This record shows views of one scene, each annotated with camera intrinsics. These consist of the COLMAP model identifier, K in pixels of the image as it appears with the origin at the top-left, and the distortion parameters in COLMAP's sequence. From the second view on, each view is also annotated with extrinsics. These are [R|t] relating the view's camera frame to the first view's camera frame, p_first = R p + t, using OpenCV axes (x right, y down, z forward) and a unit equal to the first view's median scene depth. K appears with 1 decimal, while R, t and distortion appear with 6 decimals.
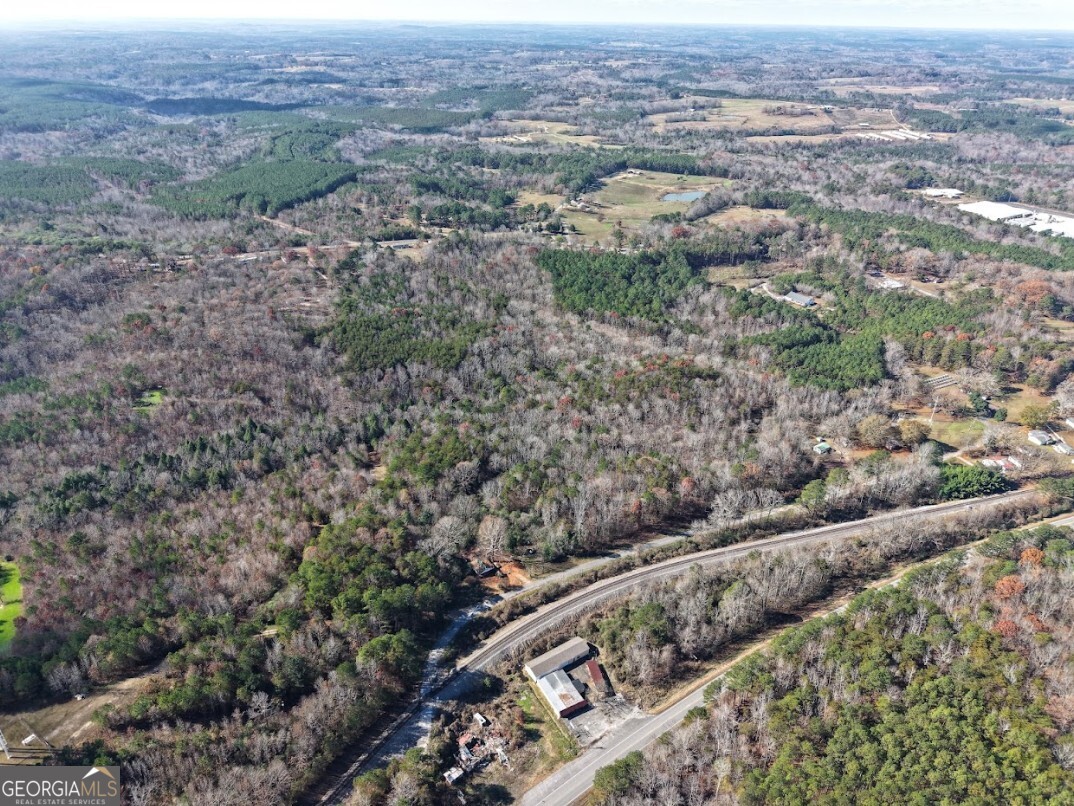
lens RADIAL K [[737.3, 0, 539.1], [0, 737.3, 399.8], [0, 0, 1]] dist [0.015514, -0.016436]
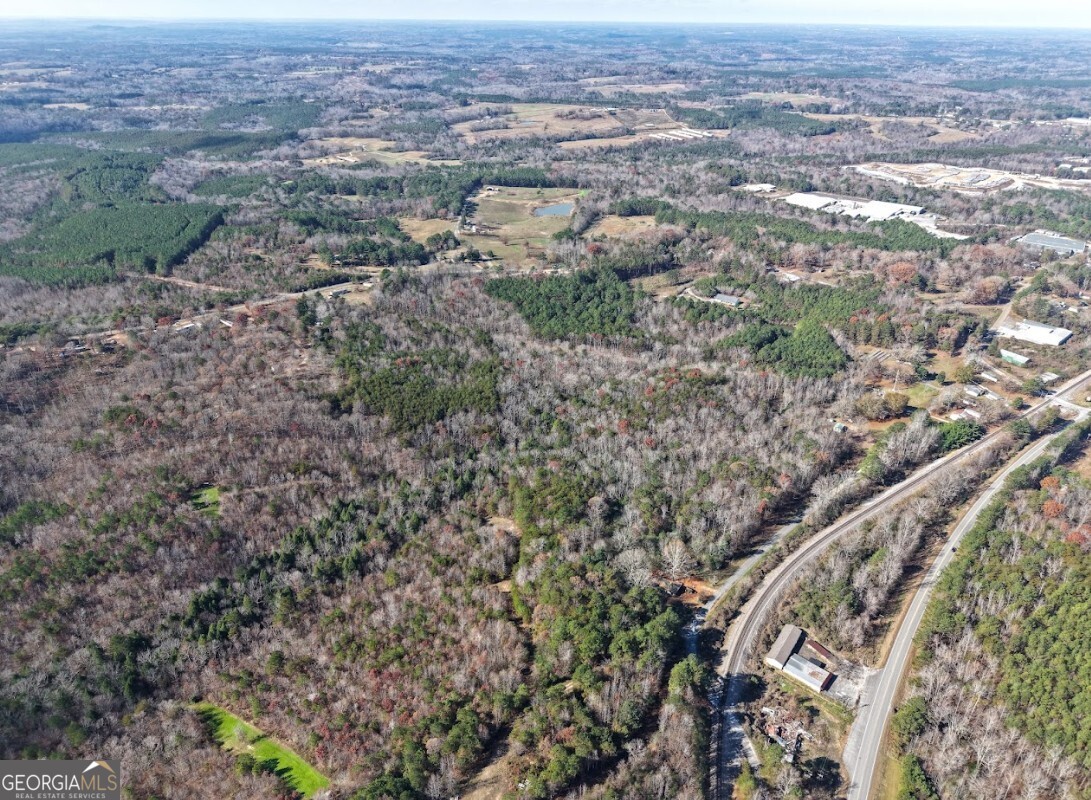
lens RADIAL K [[742.4, 0, 545.5], [0, 742.4, 400.0], [0, 0, 1]] dist [0.013882, -0.013906]
pose [[0.940382, -0.161216, 0.299486, -0.226846], [0.160280, 0.986678, 0.027863, -0.047964], [-0.299988, 0.021800, 0.953694, -0.010271]]
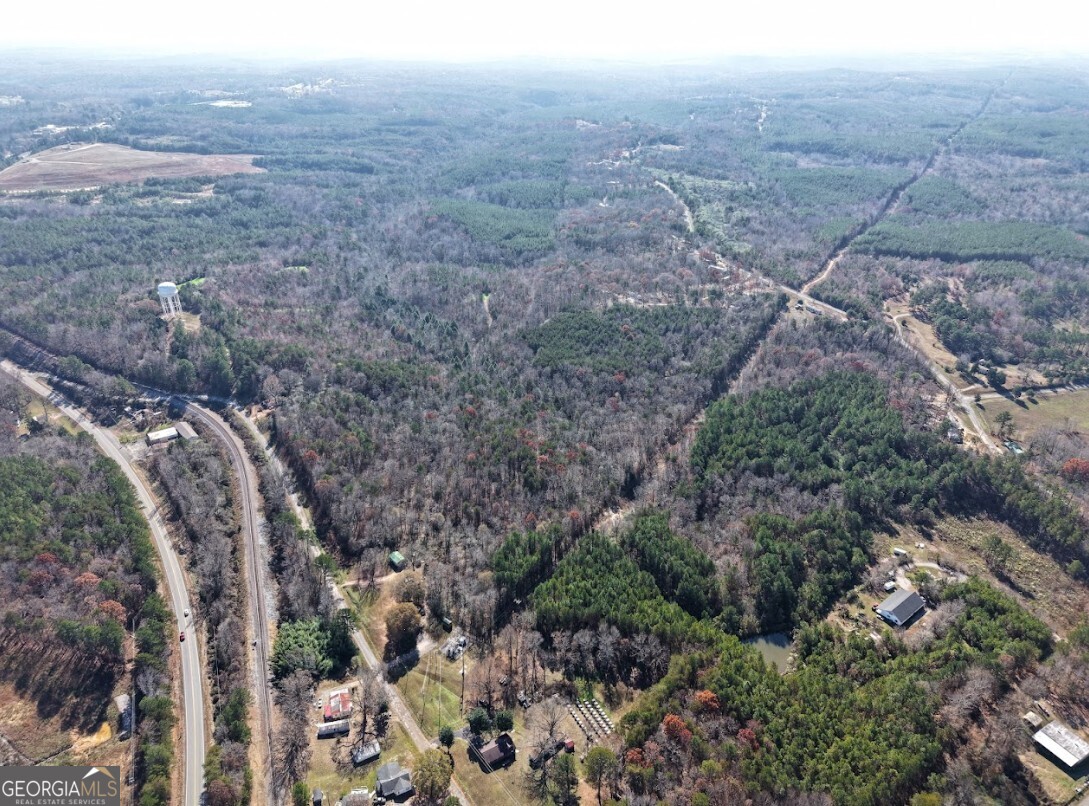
lens RADIAL K [[746.9, 0, 548.9], [0, 746.9, 402.7], [0, 0, 1]] dist [0.008609, -0.008744]
pose [[0.103407, 0.463369, -0.880112, 0.598645], [-0.458430, 0.807469, 0.371261, -0.277761], [0.882694, 0.365079, 0.295920, 0.438037]]
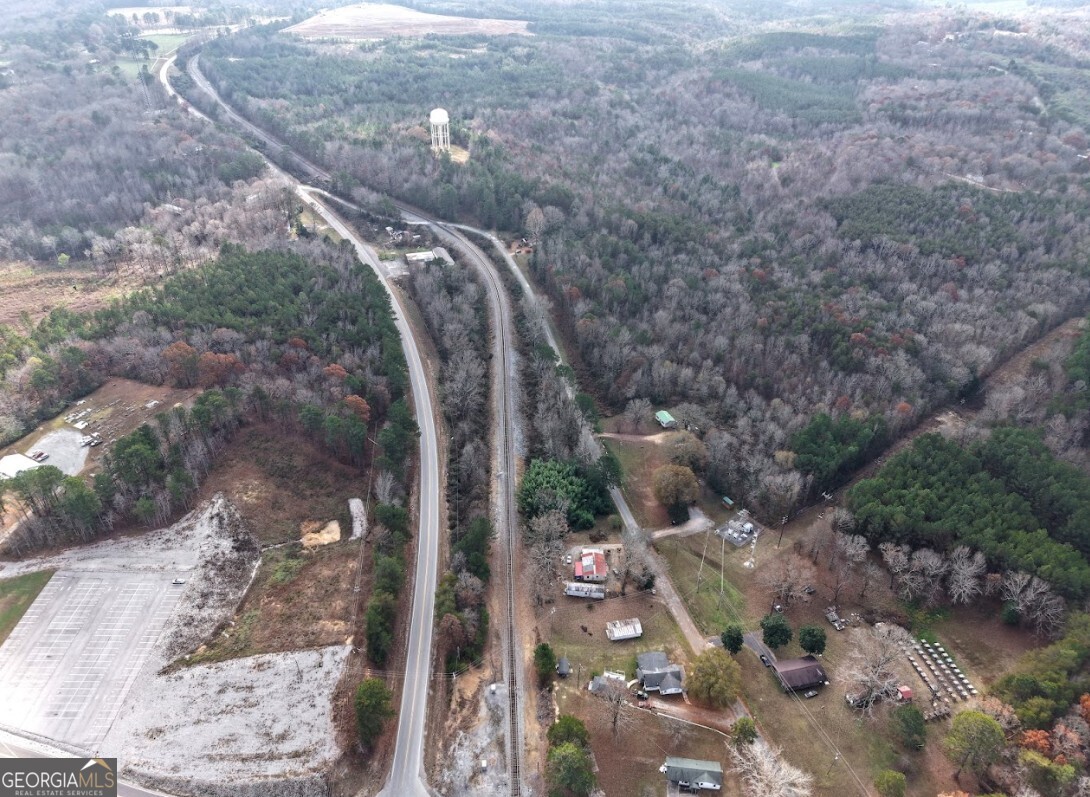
lens RADIAL K [[741.7, 0, 545.0], [0, 741.7, 398.5], [0, 0, 1]] dist [0.013882, -0.013906]
pose [[-0.219036, 0.536318, -0.815099, 0.536810], [-0.447627, 0.687053, 0.572354, -0.172530], [0.866979, 0.490226, 0.089581, 0.434909]]
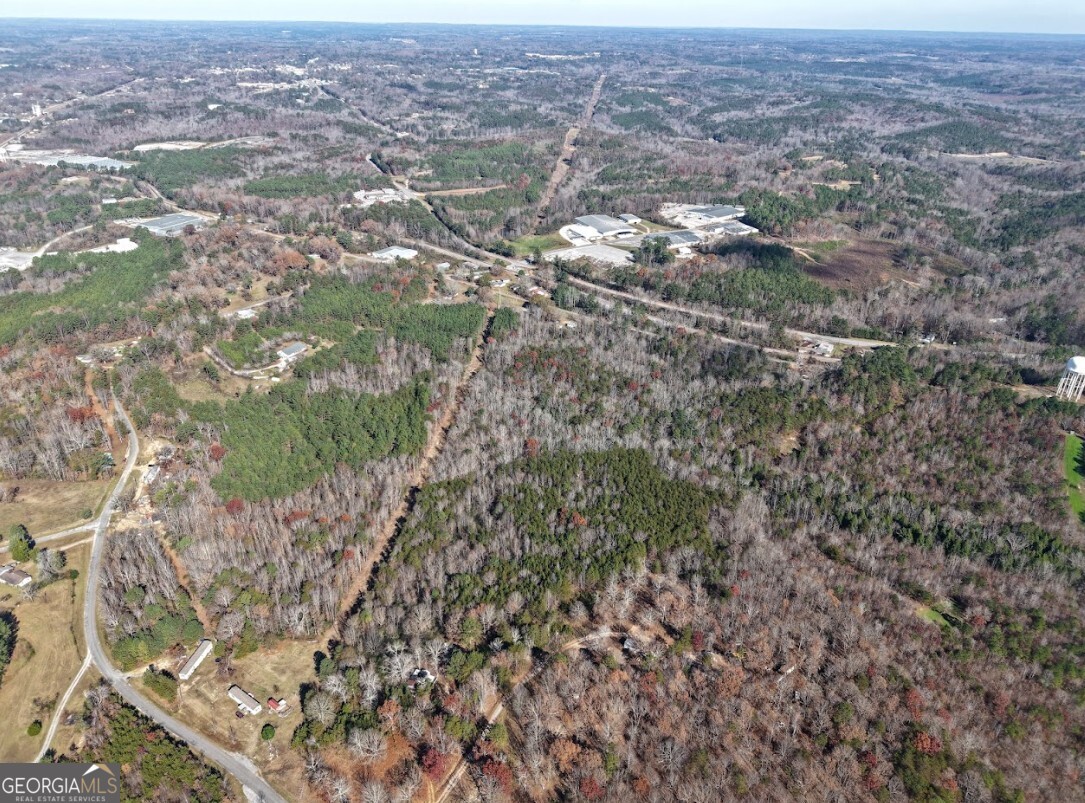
lens RADIAL K [[744.1, 0, 546.9], [0, 744.1, 401.2], [0, 0, 1]] dist [0.008609, -0.008744]
pose [[-0.525748, -0.401044, 0.750168, -0.475083], [0.371121, 0.685388, 0.626508, -0.463890], [-0.765413, 0.607789, -0.211505, 0.796273]]
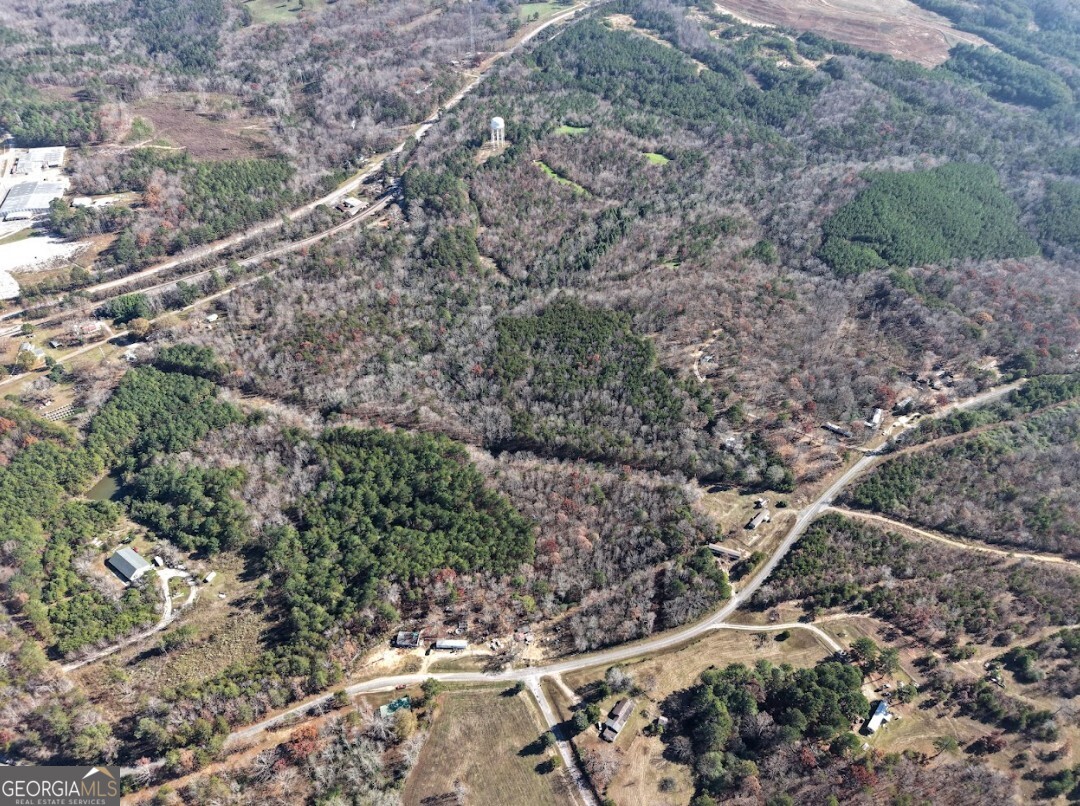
lens RADIAL K [[741.5, 0, 542.1], [0, 741.5, 399.8], [0, 0, 1]] dist [0.015514, -0.016436]
pose [[-0.928731, 0.236453, -0.285568, 0.123653], [-0.185465, 0.370643, 0.910069, -0.715478], [0.321032, 0.898172, -0.300374, 0.959822]]
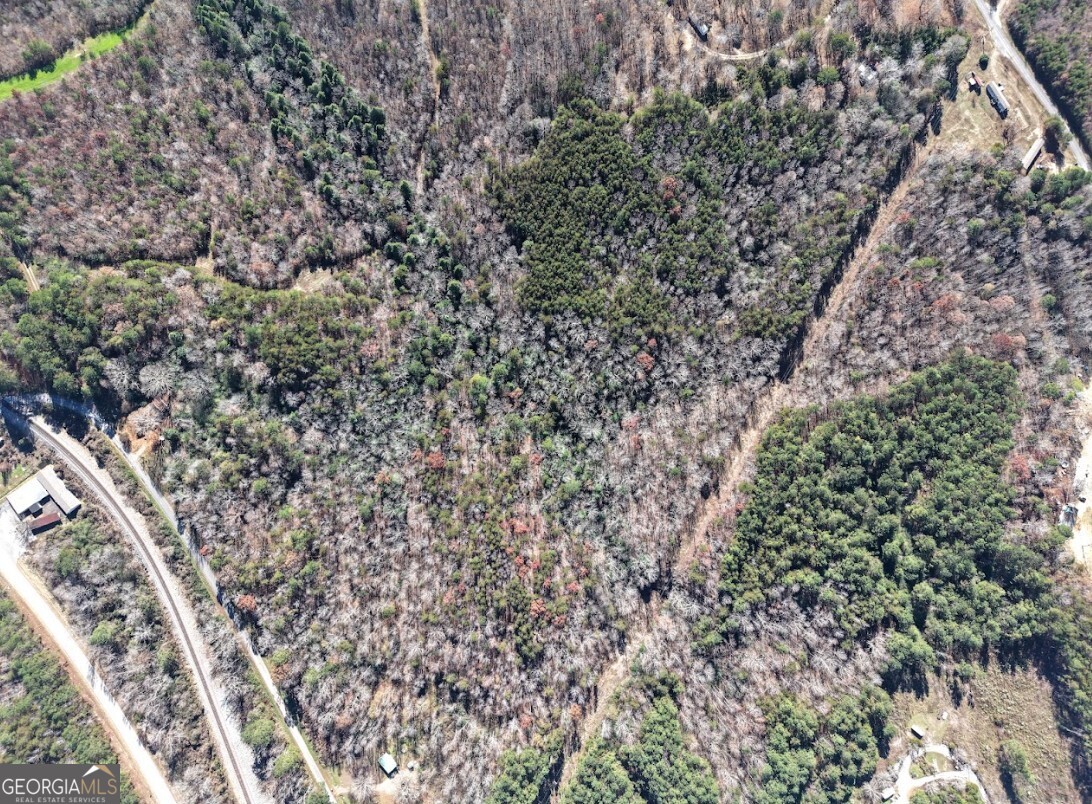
lens RADIAL K [[743.1, 0, 546.0], [0, 743.1, 402.0], [0, 0, 1]] dist [0.013882, -0.013906]
pose [[0.116508, 0.989507, -0.085454, 0.031347], [-0.471835, 0.130855, 0.871923, -0.448900], [0.873955, -0.061266, 0.482129, 0.408877]]
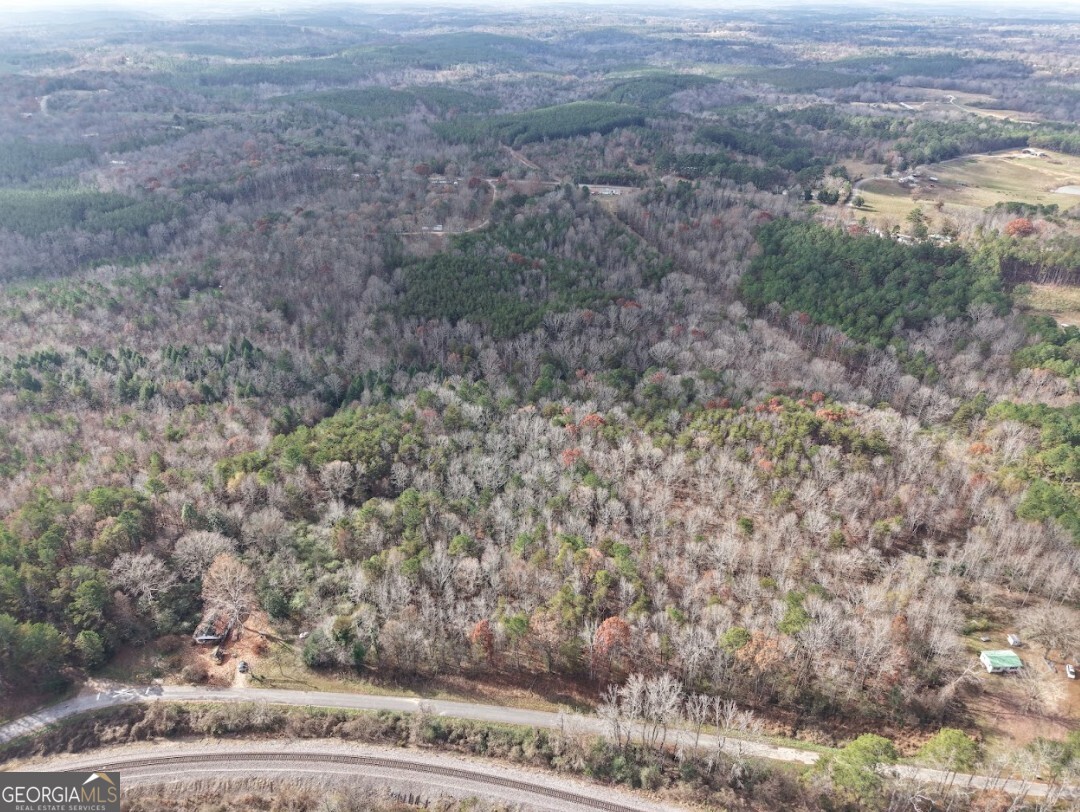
lens RADIAL K [[741.5, 0, 542.1], [0, 741.5, 402.8], [0, 0, 1]] dist [0.015514, -0.016436]
pose [[0.851224, 0.255980, -0.458139, 0.163206], [-0.246118, 0.965739, 0.082307, -0.030615], [0.463512, 0.042695, 0.885062, 0.235299]]
